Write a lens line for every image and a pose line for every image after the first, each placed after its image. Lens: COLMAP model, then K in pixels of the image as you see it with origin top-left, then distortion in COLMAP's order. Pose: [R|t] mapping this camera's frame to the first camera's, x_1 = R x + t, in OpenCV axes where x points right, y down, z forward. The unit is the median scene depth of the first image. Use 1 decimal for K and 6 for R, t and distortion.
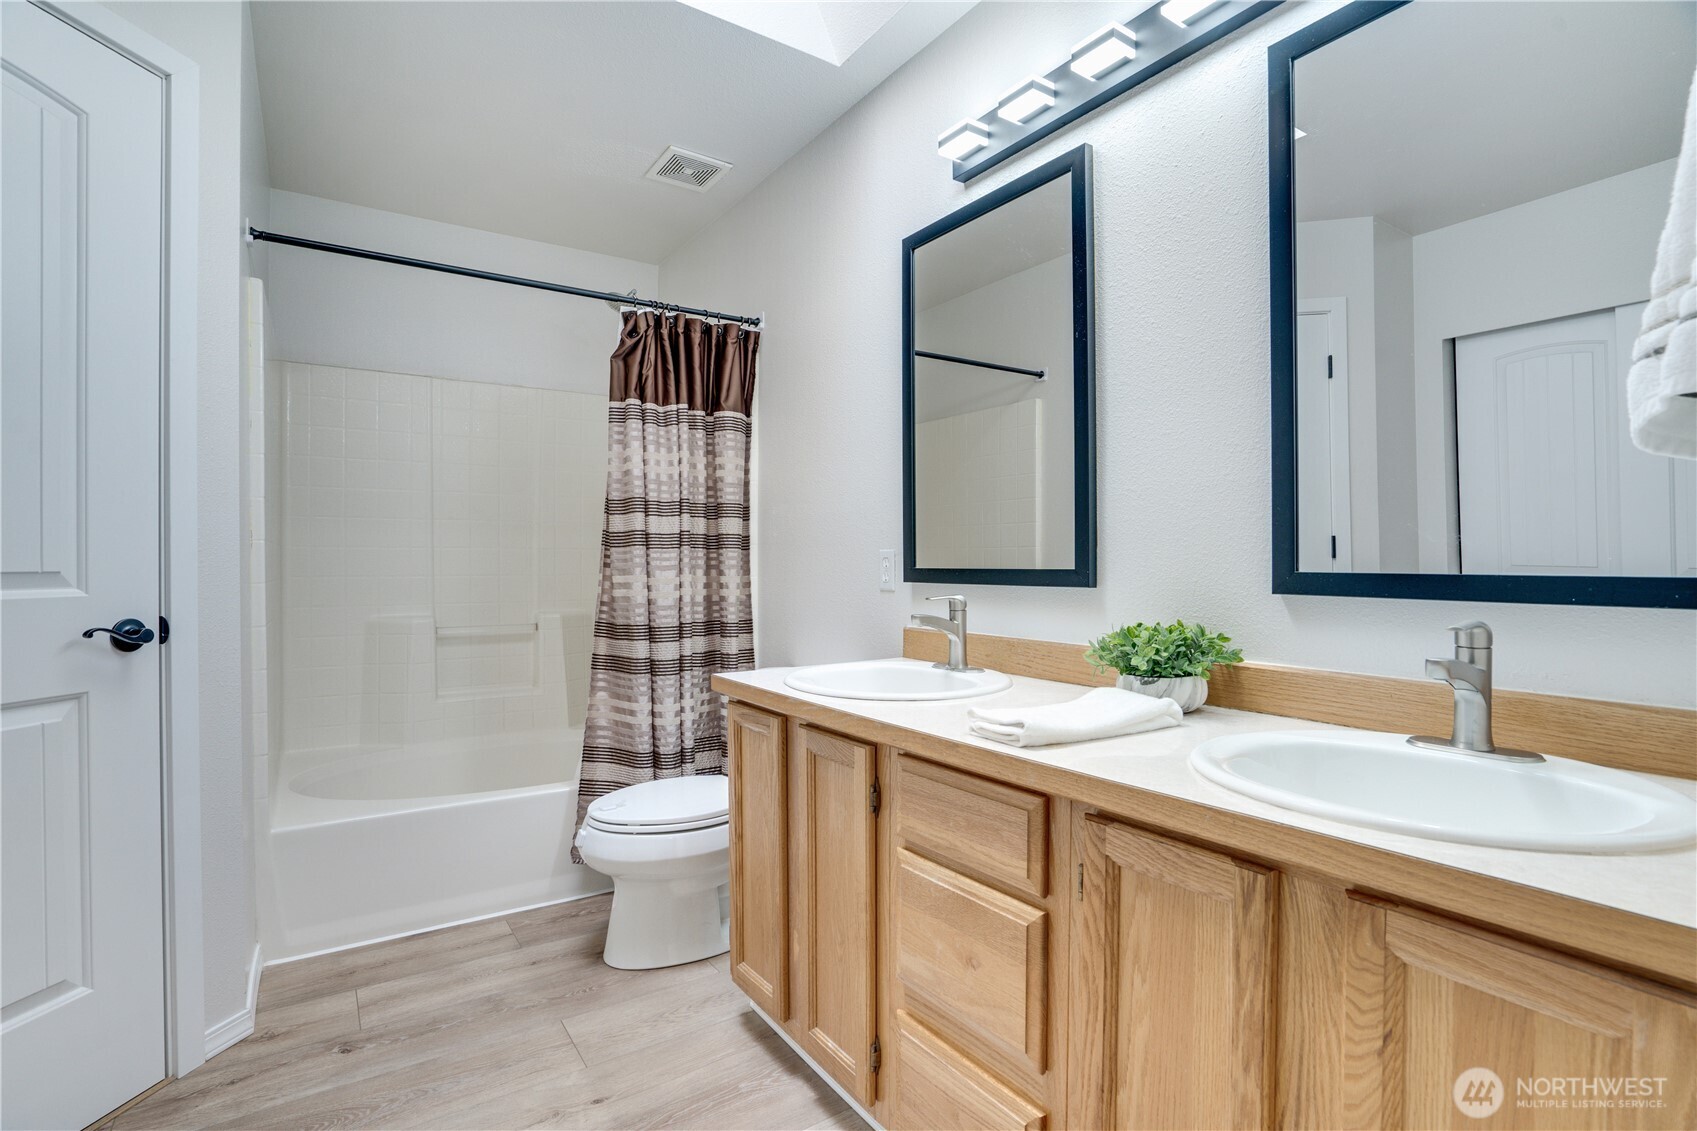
lens RADIAL K [[785.9, 0, 838.9], [0, 785.9, 566.1], [0, 0, 1]] dist [-0.053041, 0.019056]
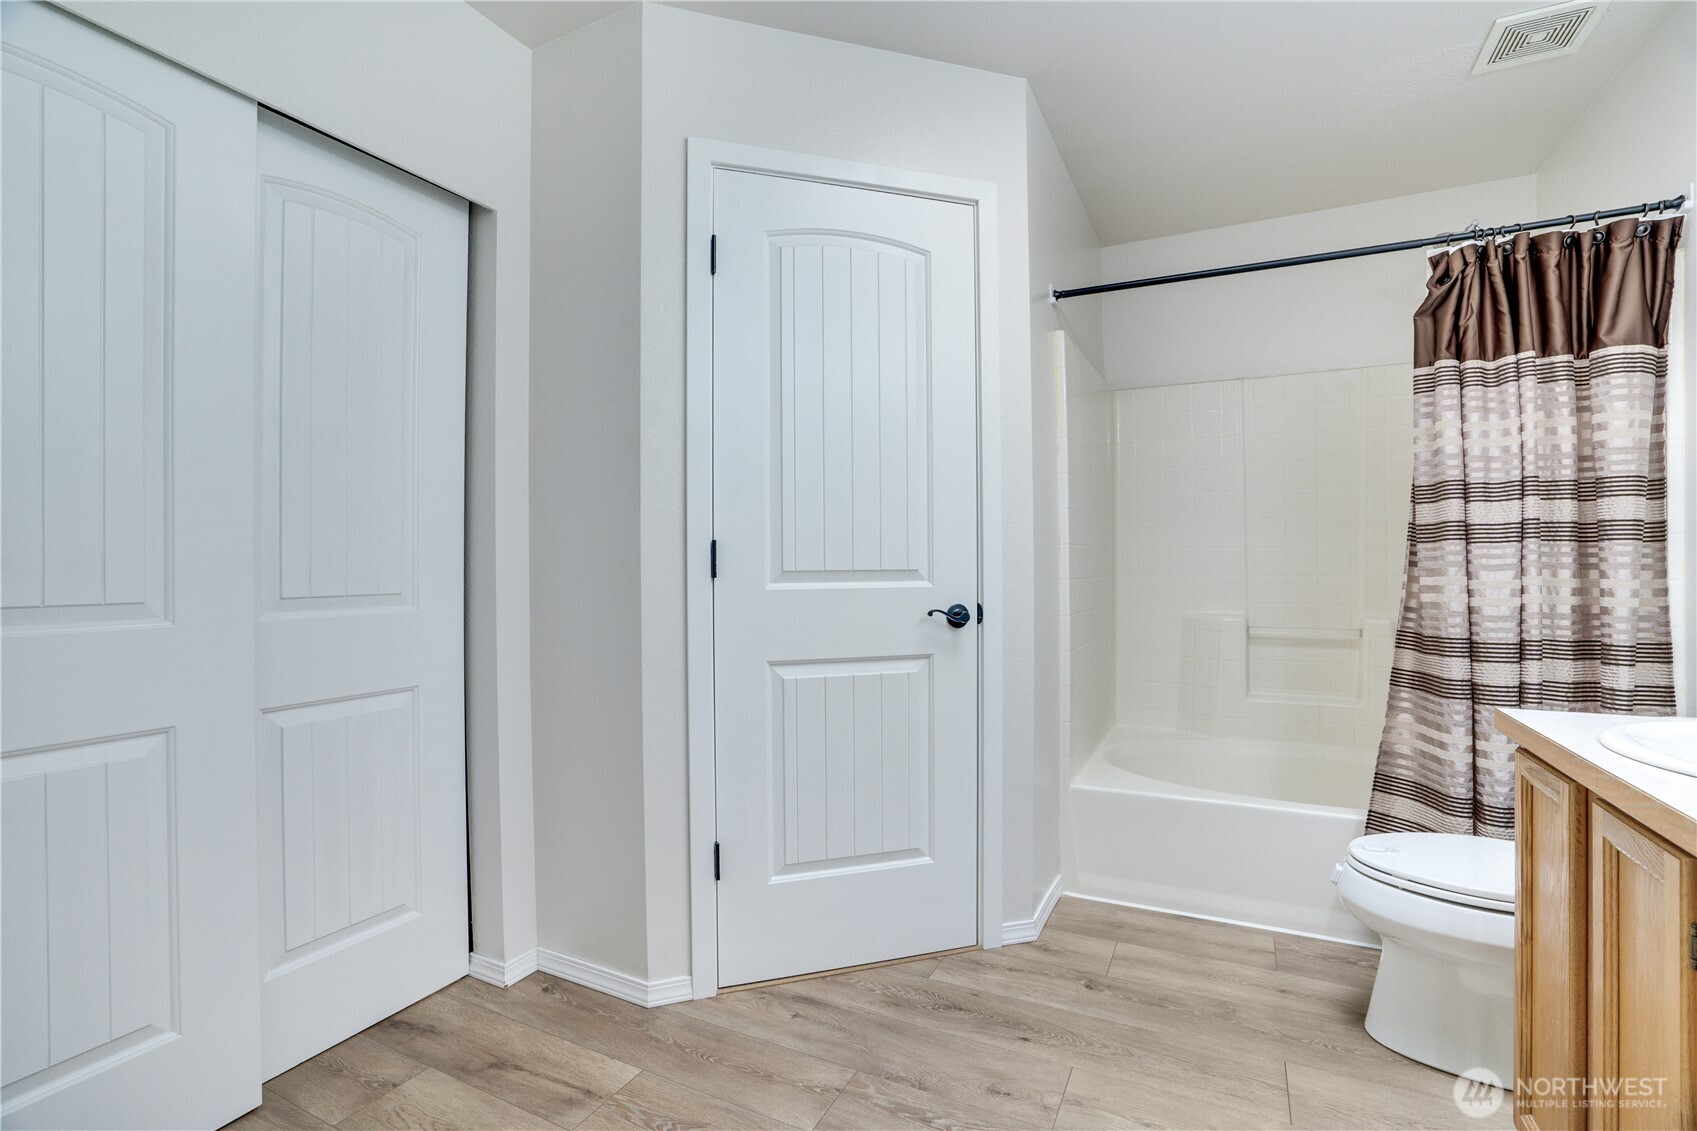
lens RADIAL K [[777.6, 0, 848.5], [0, 777.6, 565.5], [0, 0, 1]] dist [-0.046893, 0.016914]
pose [[0.506978, -0.000836, -0.861959, 0.102288], [0.001251, 0.999999, -0.000234, -0.000387], [0.861958, -0.000960, 0.506979, 0.062671]]
